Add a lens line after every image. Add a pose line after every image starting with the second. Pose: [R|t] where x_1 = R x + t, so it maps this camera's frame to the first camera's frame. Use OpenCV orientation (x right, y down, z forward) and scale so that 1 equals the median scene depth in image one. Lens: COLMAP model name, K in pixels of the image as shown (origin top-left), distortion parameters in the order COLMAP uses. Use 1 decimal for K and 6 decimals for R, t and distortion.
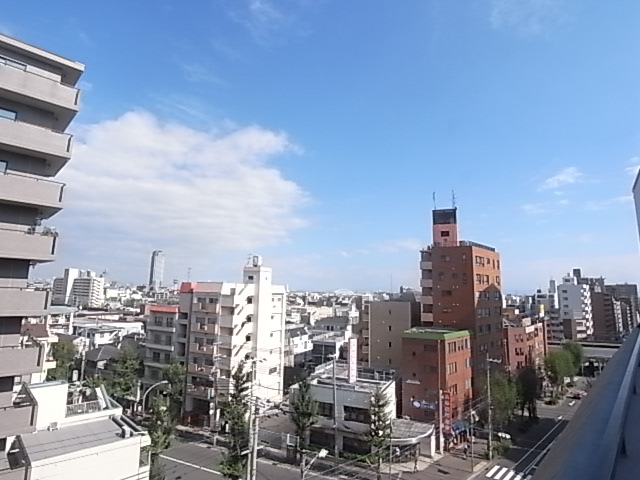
lens RADIAL K [[360.6, 0, 315.1], [0, 360.6, 229.3], [0, 0, 1]] dist [-0.071934, 0.019946]
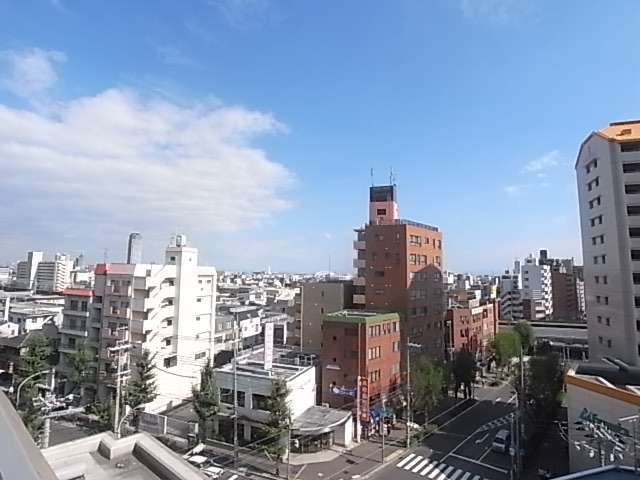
lens RADIAL K [[361.8, 0, 321.5], [0, 361.8, 227.5], [0, 0, 1]] dist [-0.058560, 0.000592]
pose [[0.998691, -0.001762, 0.051116, 0.150945], [-0.000560, 0.998970, 0.045382, 0.010459], [-0.051143, -0.045351, 0.997661, 0.047449]]
